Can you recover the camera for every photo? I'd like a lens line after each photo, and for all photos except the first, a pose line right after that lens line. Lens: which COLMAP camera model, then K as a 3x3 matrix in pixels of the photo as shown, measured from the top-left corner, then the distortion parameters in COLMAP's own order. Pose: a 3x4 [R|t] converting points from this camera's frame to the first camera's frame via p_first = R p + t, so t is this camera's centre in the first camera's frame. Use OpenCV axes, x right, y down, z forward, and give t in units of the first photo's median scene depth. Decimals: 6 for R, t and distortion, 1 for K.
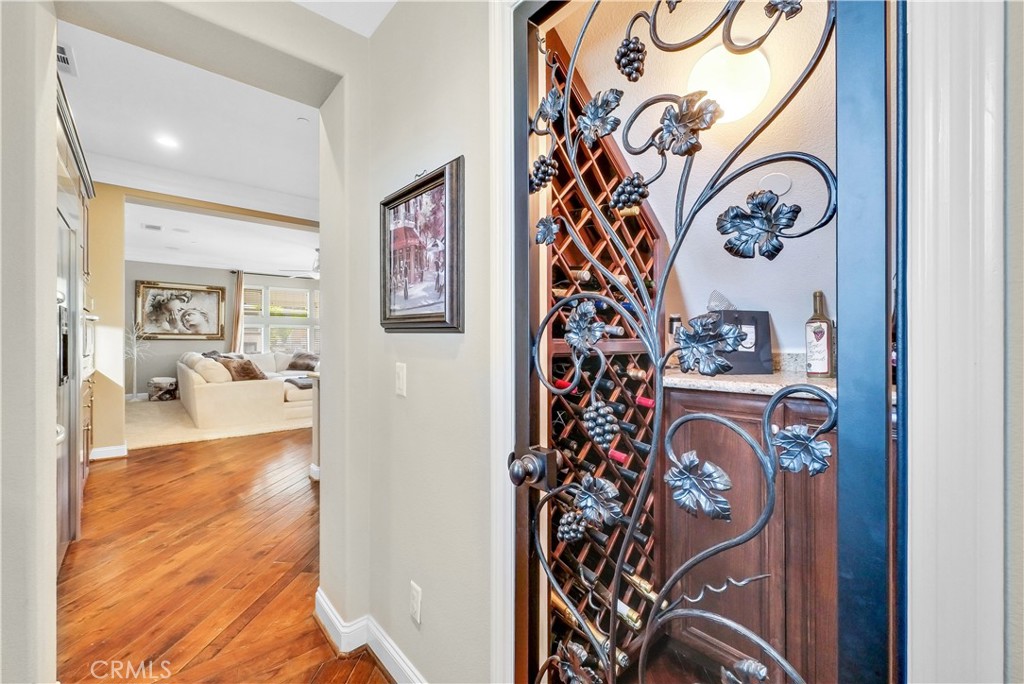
lens RADIAL K [[416.9, 0, 512.3], [0, 416.9, 337.5], [0, 0, 1]] dist [-0.000985, 0.000010]
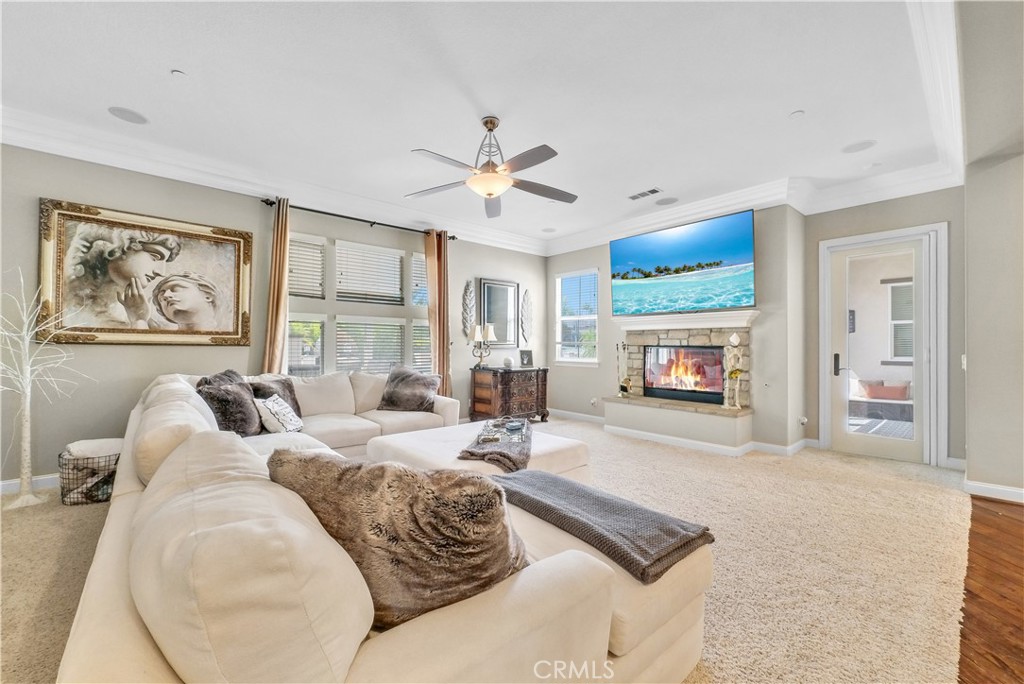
lens RADIAL K [[416.9, 0, 511.7], [0, 416.9, 344.8], [0, 0, 1]] dist [-0.000985, 0.000010]
pose [[0.999863, 0.003002, -0.016247, -0.415723], [-0.003065, 0.999988, -0.003806, 0.006375], [0.016235, 0.003856, 0.999861, 0.573853]]
